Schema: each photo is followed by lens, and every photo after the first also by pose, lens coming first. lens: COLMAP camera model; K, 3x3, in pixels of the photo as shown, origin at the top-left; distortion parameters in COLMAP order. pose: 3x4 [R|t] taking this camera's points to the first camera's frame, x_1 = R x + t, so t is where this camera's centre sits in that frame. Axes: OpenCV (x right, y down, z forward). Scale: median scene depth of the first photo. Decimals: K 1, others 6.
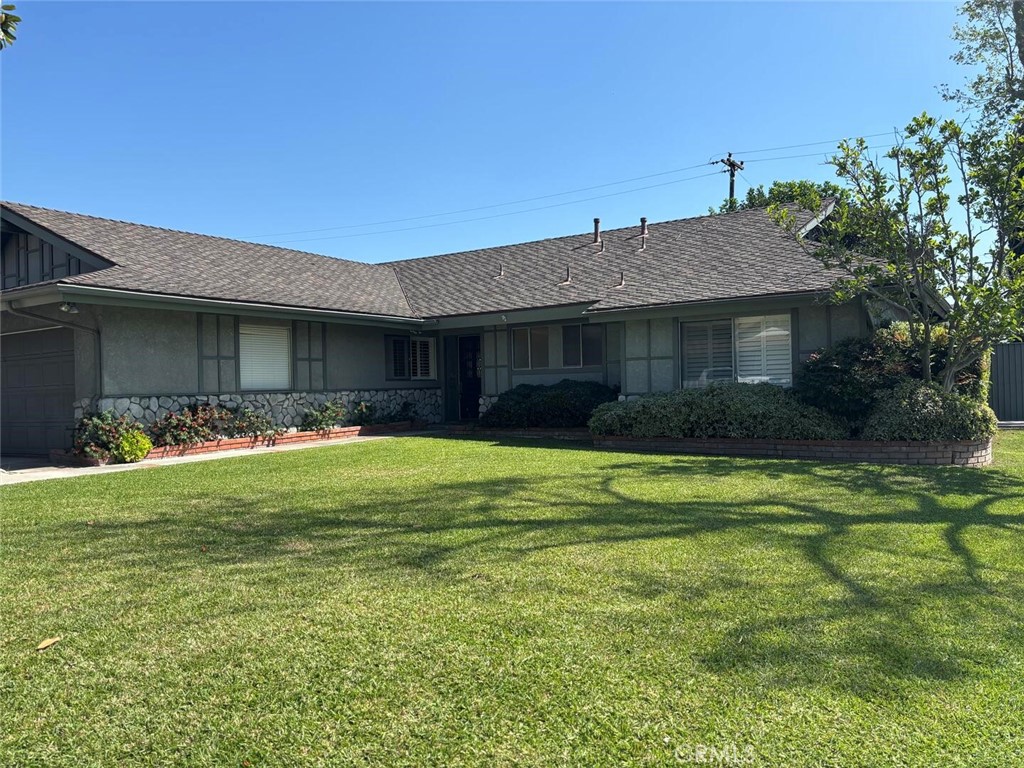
lens RADIAL K [[772.7, 0, 510.6], [0, 772.7, 385.4], [0, 0, 1]] dist [0.059342, -0.060086]
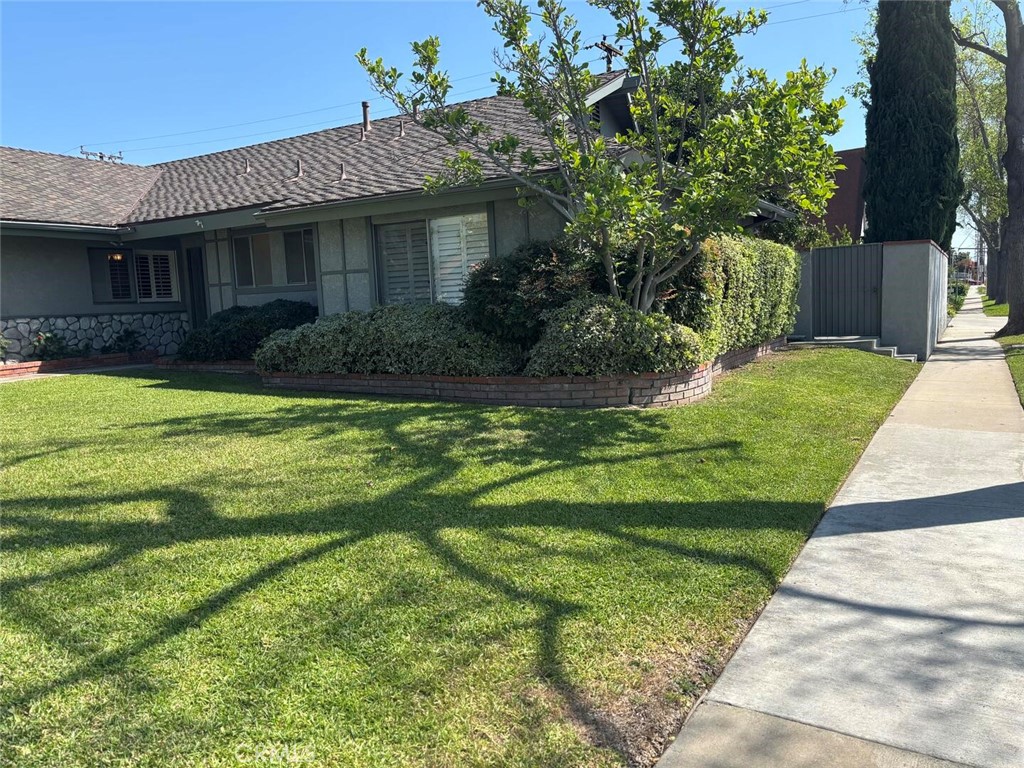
lens RADIAL K [[772.7, 0, 509.2], [0, 772.7, 386.5], [0, 0, 1]] dist [0.059342, -0.060086]
pose [[0.999221, -0.022359, 0.032512, 0.315864], [0.018679, 0.993822, 0.109403, -0.002107], [-0.034757, -0.108710, 0.993466, 0.185312]]
